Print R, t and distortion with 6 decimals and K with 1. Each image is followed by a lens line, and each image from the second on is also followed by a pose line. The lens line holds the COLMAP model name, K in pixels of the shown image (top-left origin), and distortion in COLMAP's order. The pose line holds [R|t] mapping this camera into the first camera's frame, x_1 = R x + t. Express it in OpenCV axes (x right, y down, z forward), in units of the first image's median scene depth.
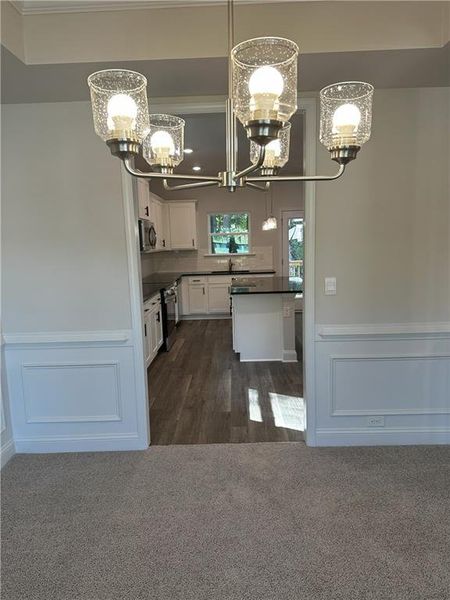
lens RADIAL K [[416.4, 0, 225.0], [0, 416.4, 300.0], [0, 0, 1]] dist [0.007604, -0.000275]
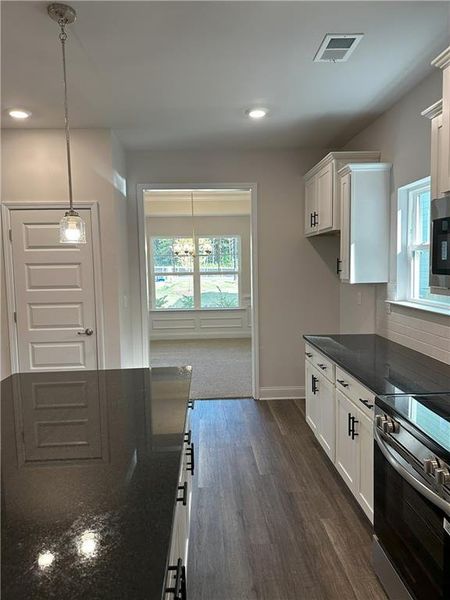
lens RADIAL K [[416.4, 0, 225.0], [0, 416.4, 300.0], [0, 0, 1]] dist [0.007604, -0.000275]
pose [[-0.996368, 0.049449, -0.069325, 0.007551], [0.032729, 0.973967, 0.224315, -0.281429], [0.078613, 0.221232, -0.972048, 1.933820]]
